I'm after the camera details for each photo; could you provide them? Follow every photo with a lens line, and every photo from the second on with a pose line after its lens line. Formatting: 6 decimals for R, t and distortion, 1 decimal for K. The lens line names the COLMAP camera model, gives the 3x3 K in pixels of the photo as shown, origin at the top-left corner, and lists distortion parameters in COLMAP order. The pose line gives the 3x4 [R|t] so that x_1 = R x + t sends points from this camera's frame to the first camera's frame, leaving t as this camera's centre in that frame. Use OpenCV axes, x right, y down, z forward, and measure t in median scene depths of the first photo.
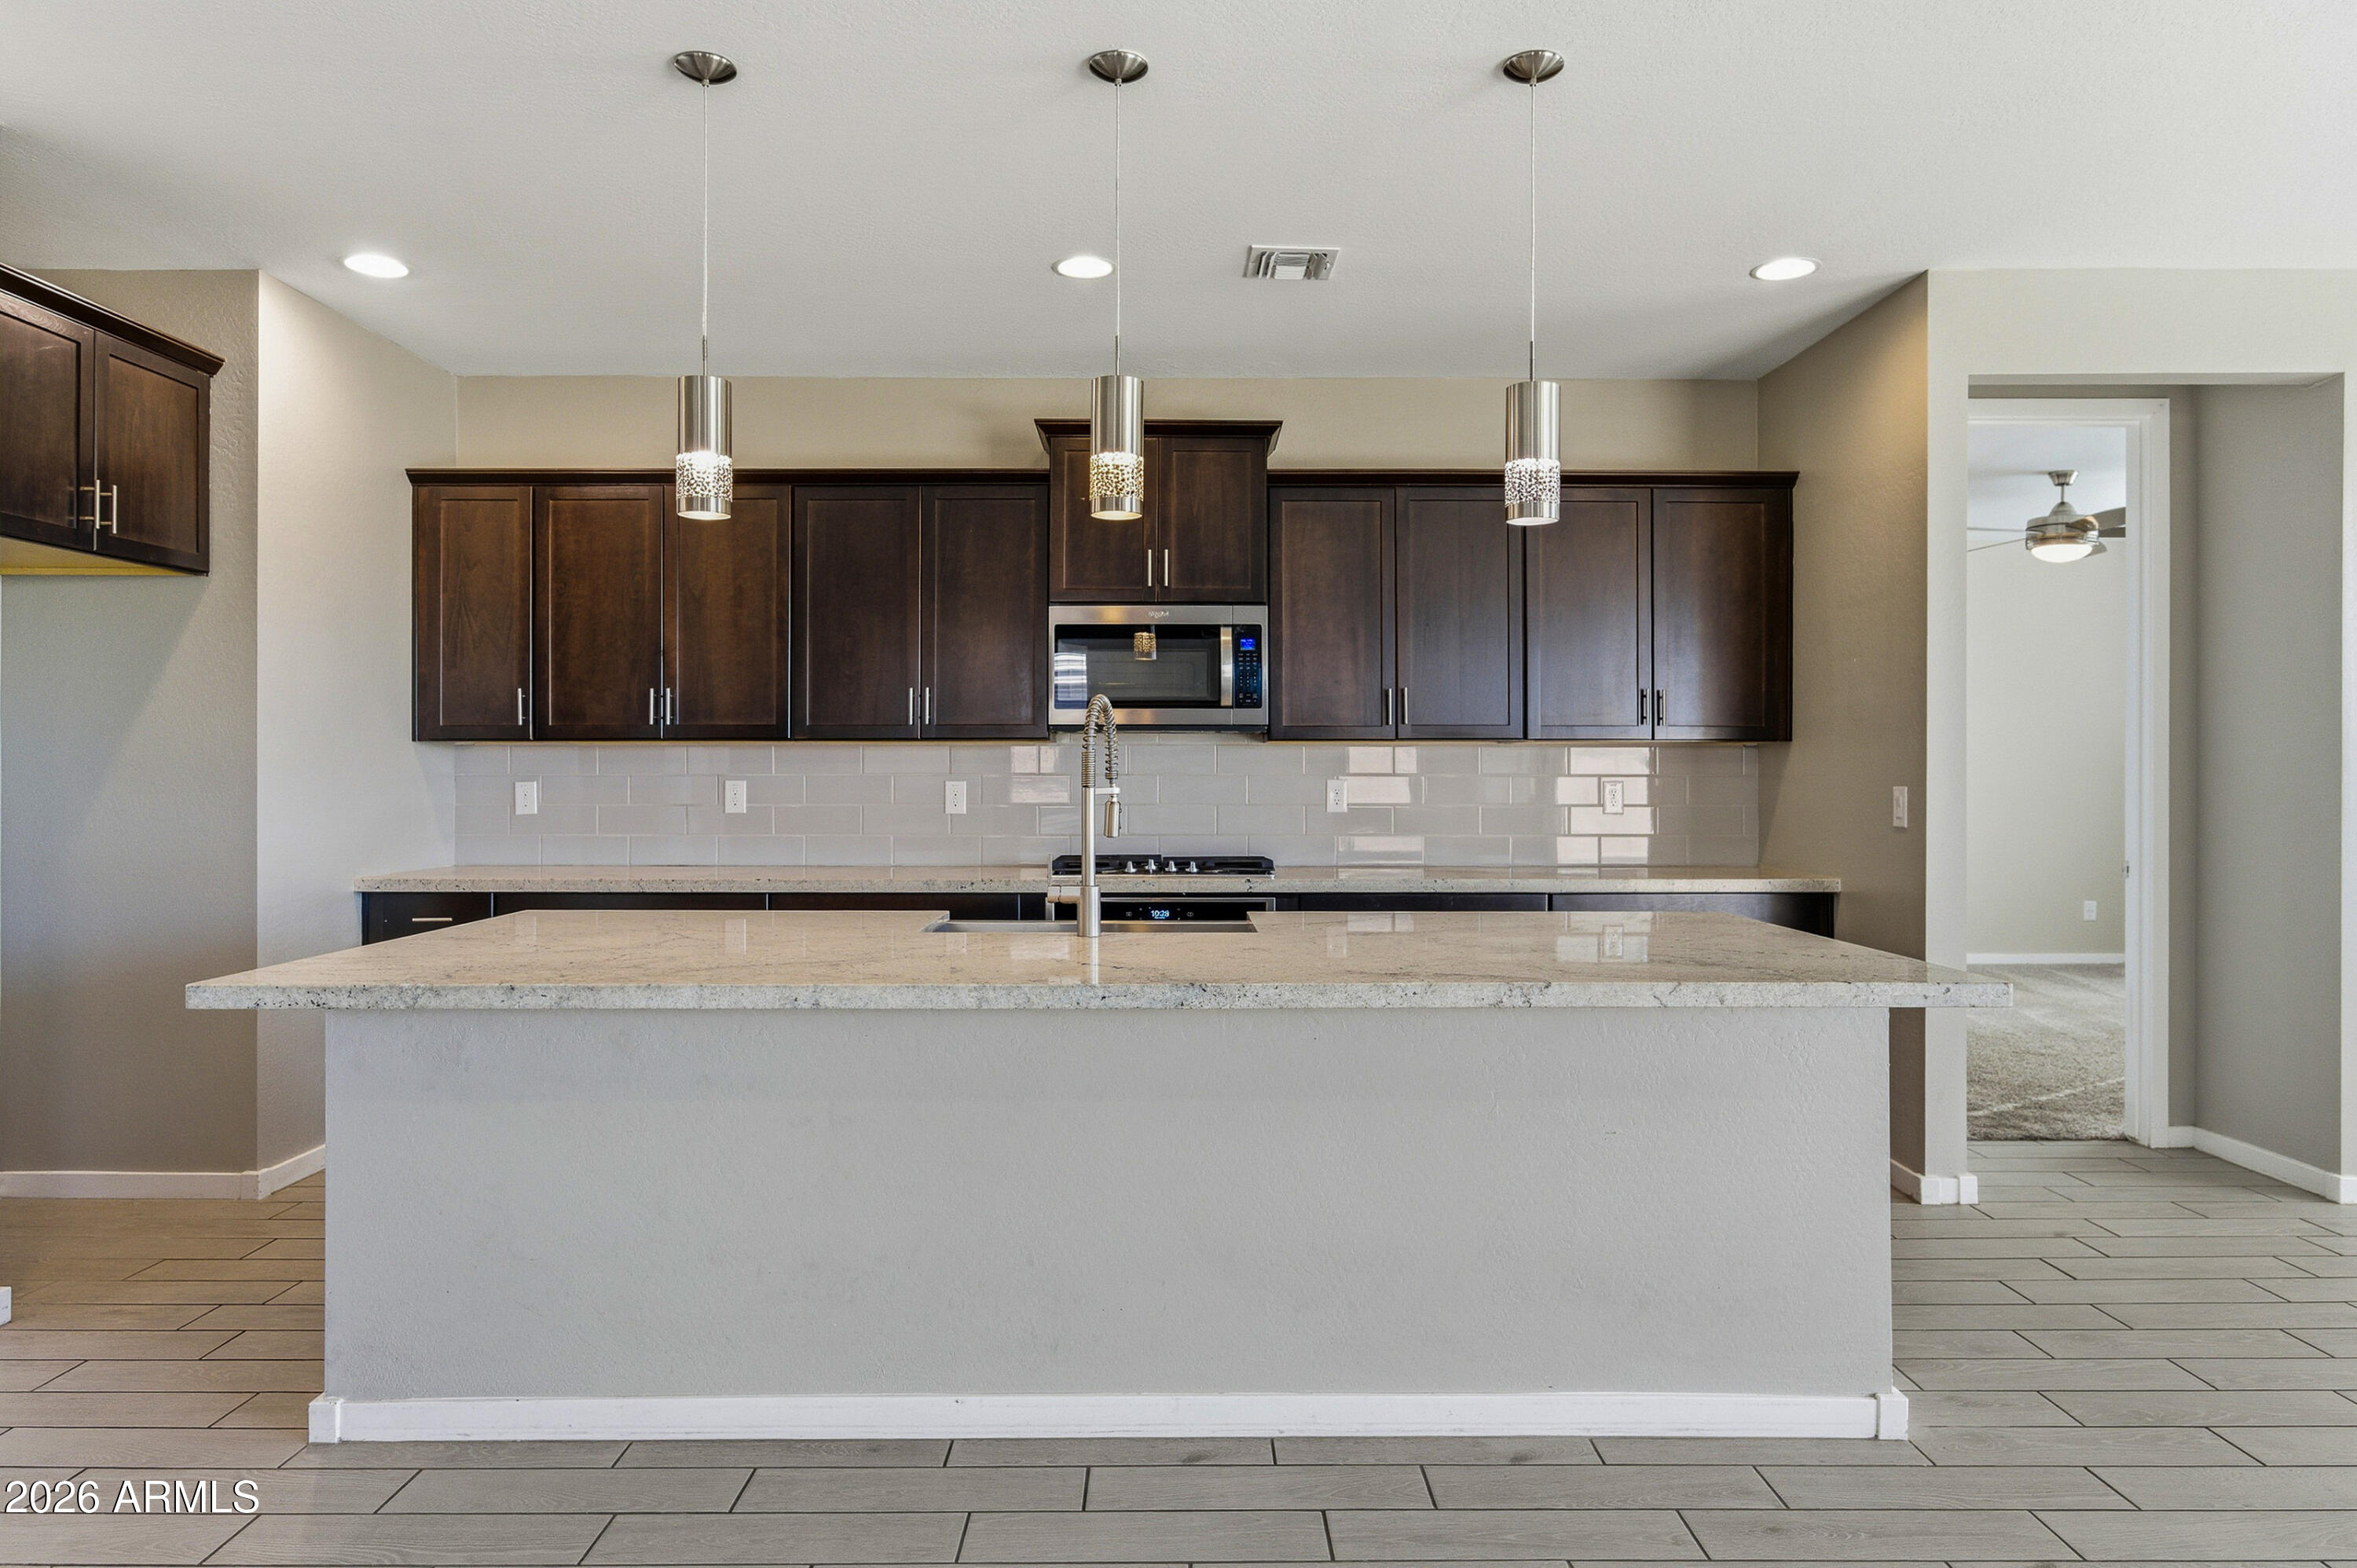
lens RADIAL K [[1443.4, 0, 1185.1], [0, 1443.4, 755.5], [0, 0, 1]] dist [0.002874, 0.006462]
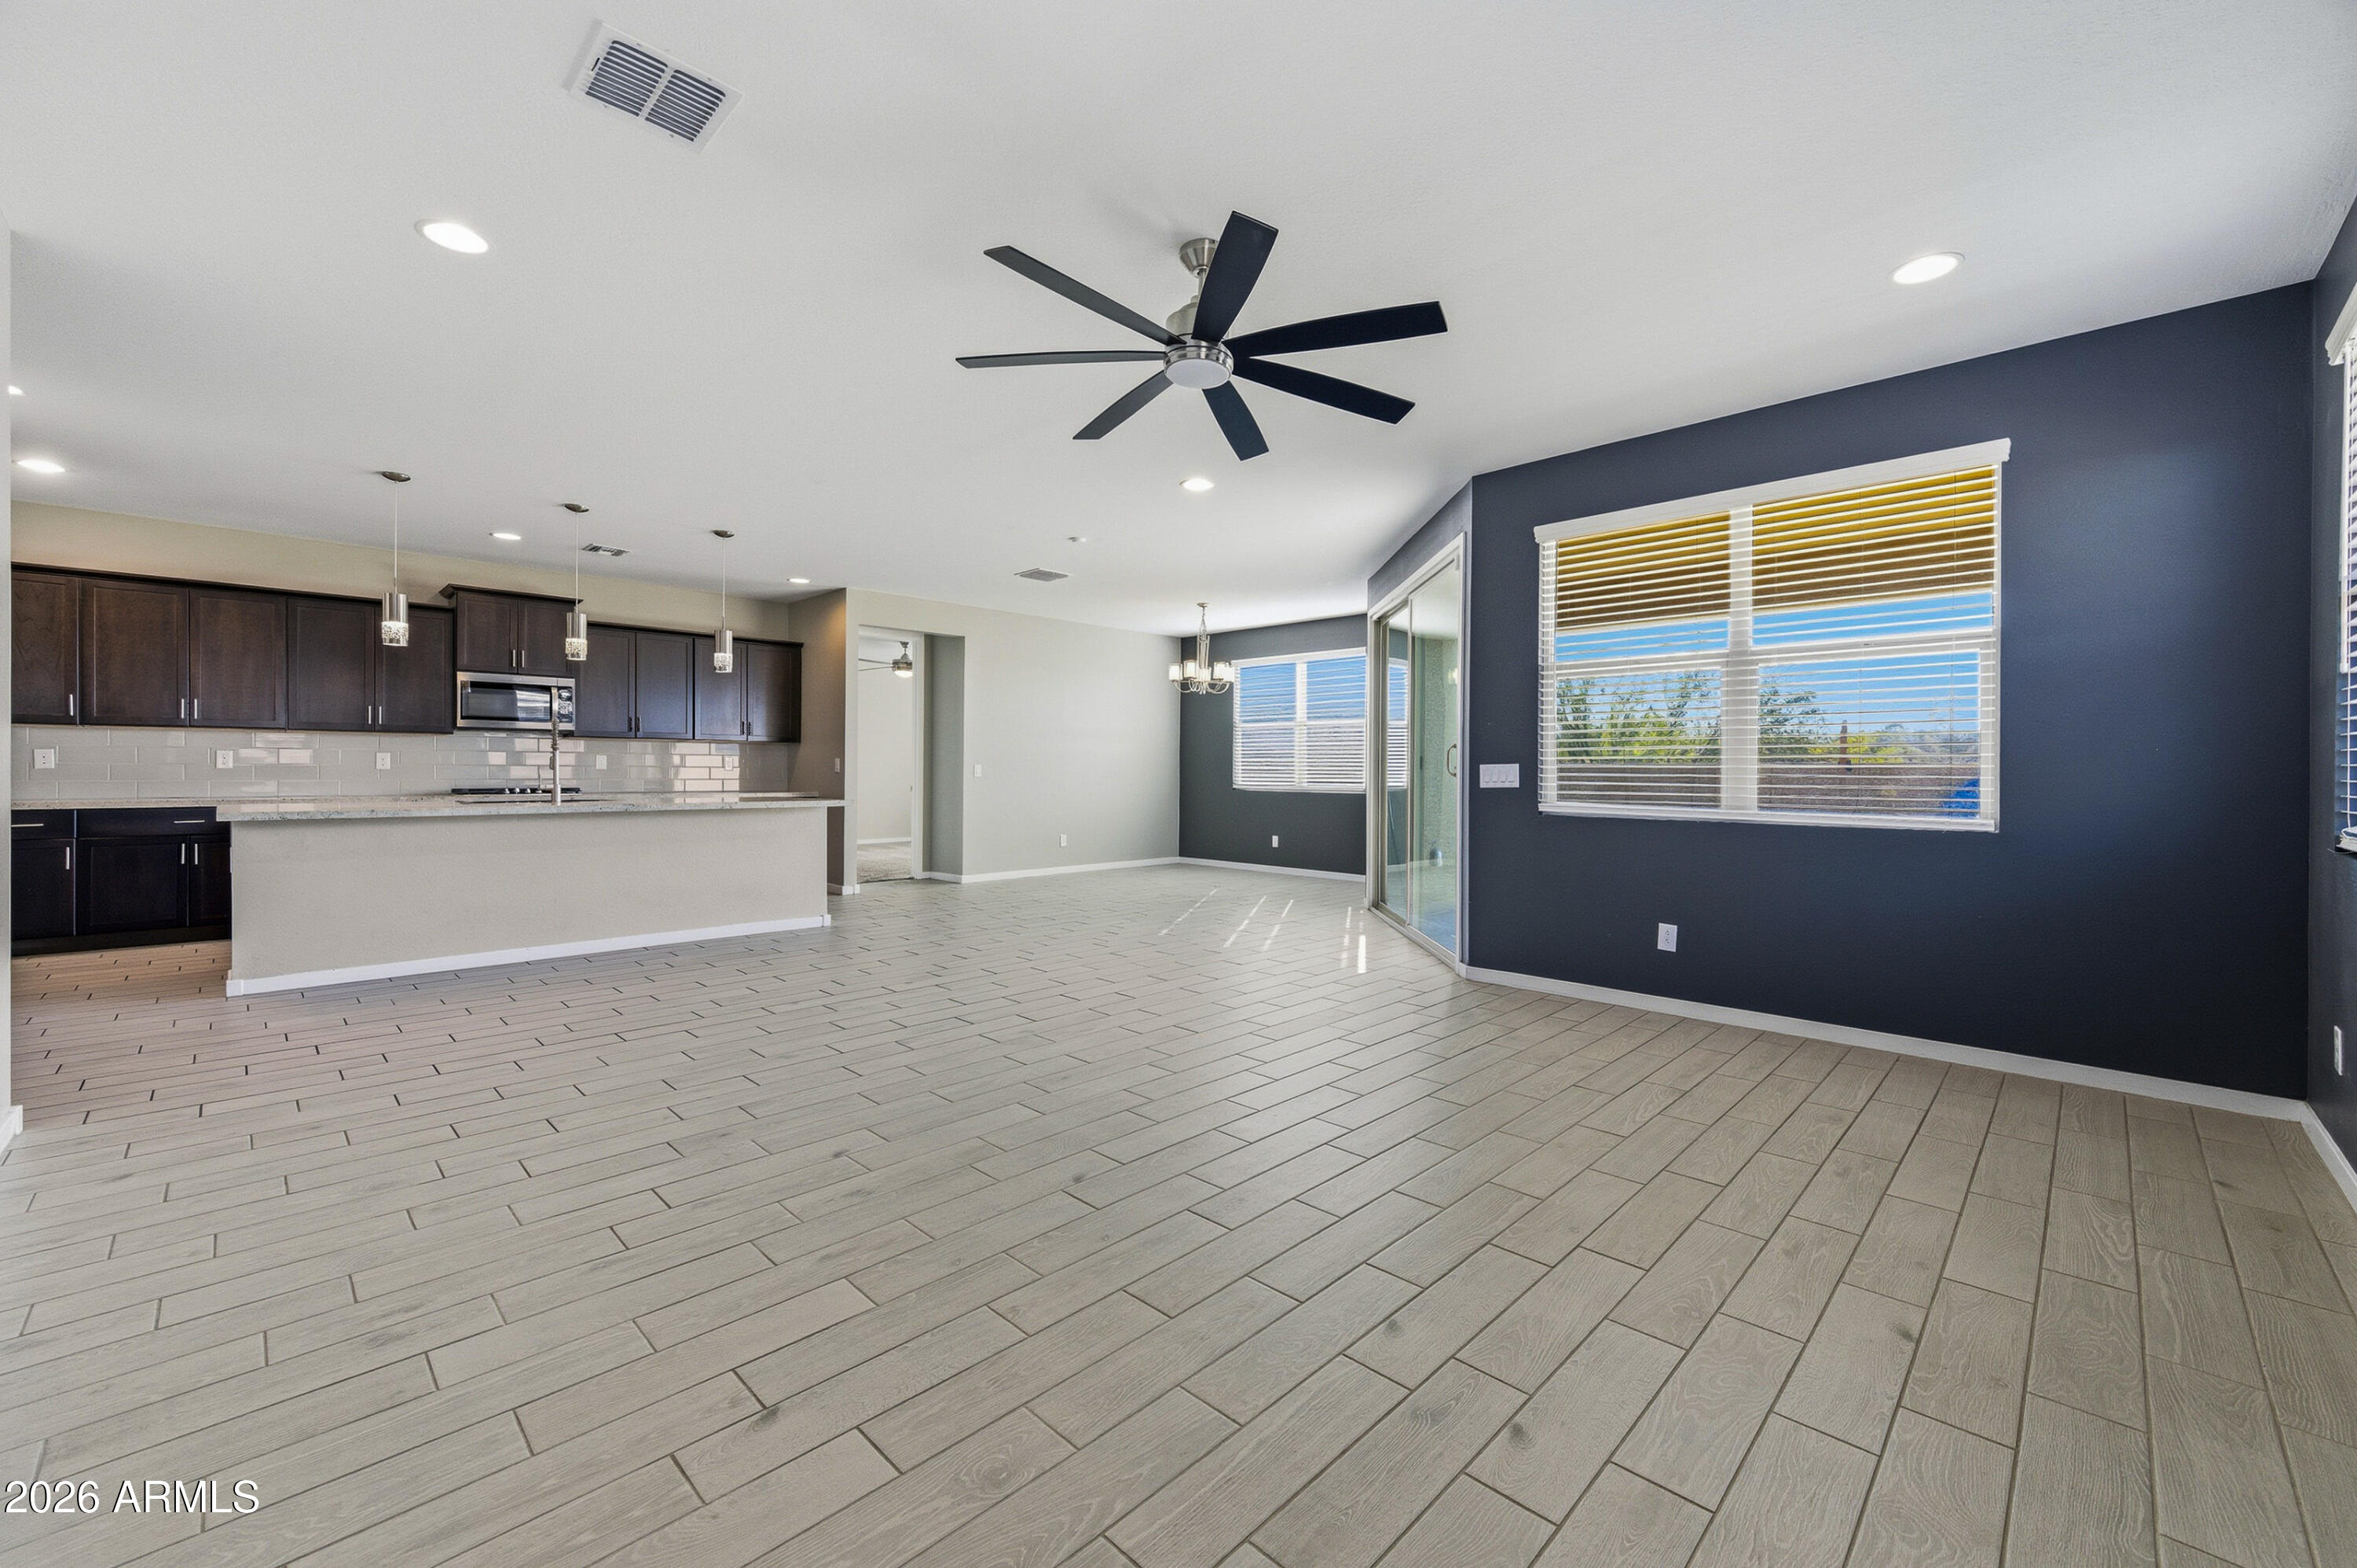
lens RADIAL K [[932.0, 0, 1180.8], [0, 932.0, 778.9], [0, 0, 1]] dist [0.005250, -0.002081]
pose [[0.706053, -0.002752, 0.708154, -0.319476], [-0.012940, 0.999775, 0.016787, 0.019334], [-0.708041, -0.021016, 0.705859, -0.750174]]
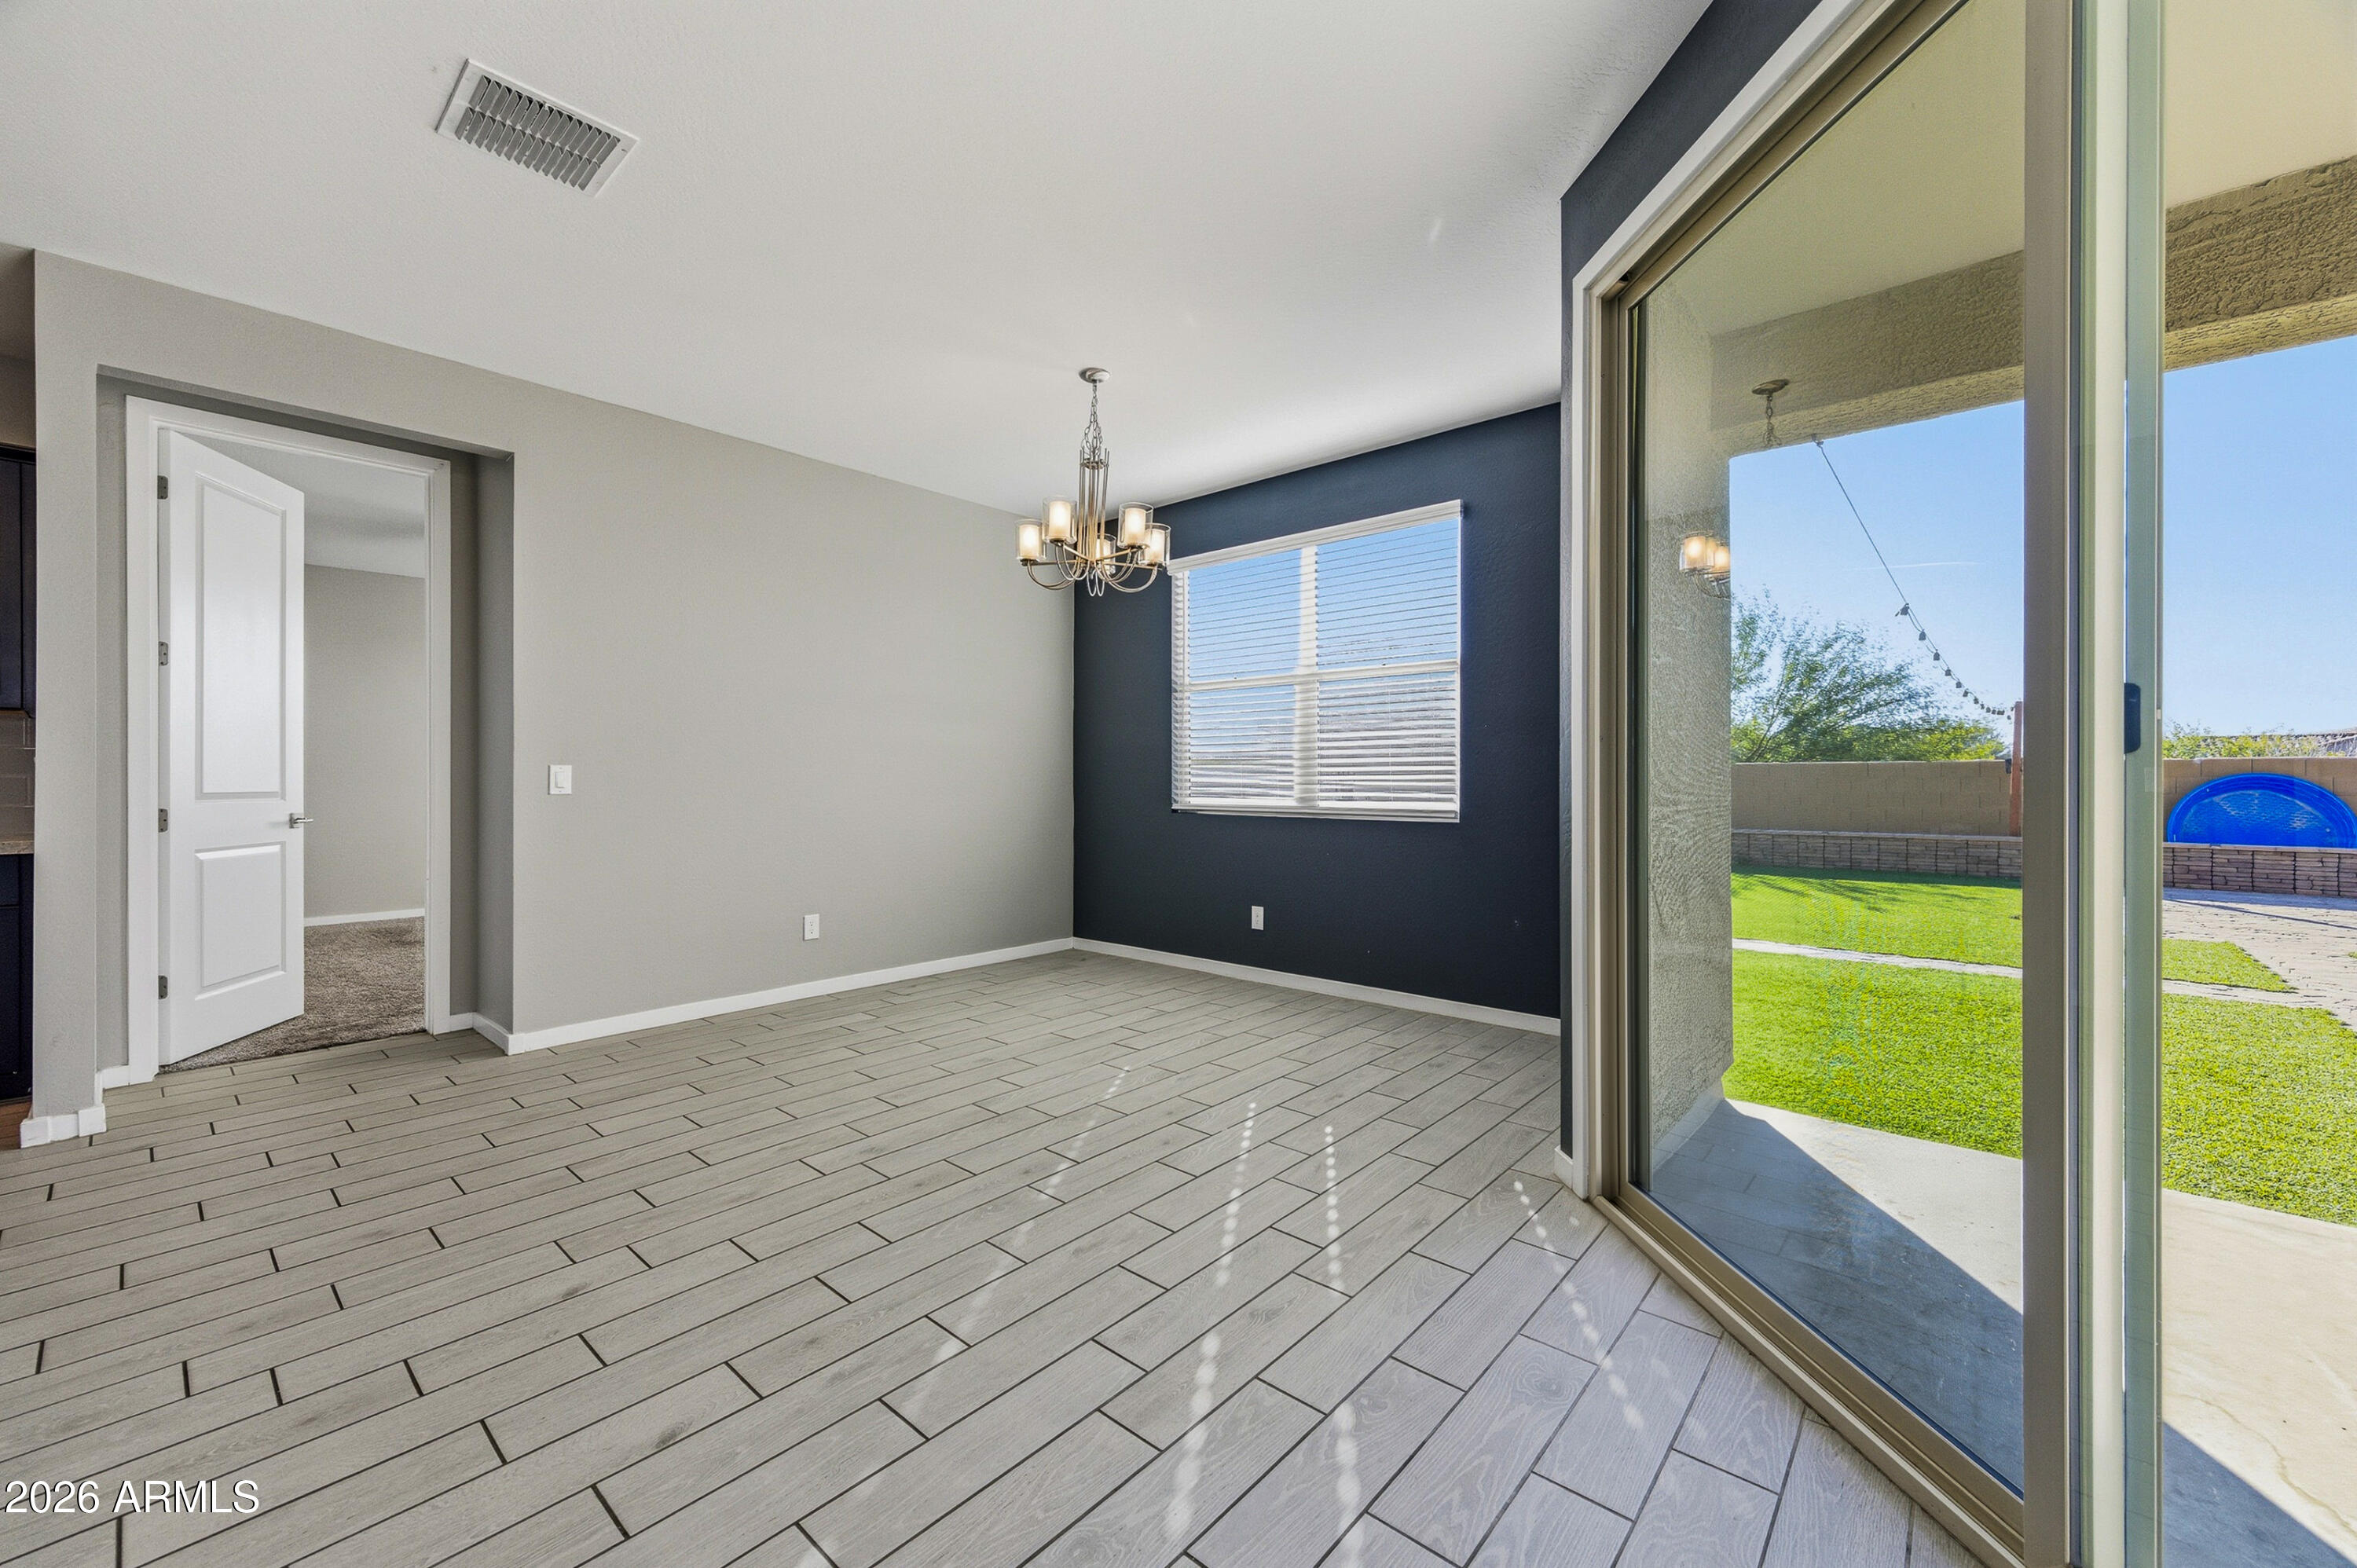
lens RADIAL K [[932.0, 0, 1175.8], [0, 932.0, 780.4], [0, 0, 1]] dist [0.005250, -0.002081]
pose [[0.665602, -0.002981, 0.746301, 0.472445], [-0.005305, 0.999948, 0.008725, 0.030612], [-0.746288, -0.009766, 0.665552, -0.052362]]
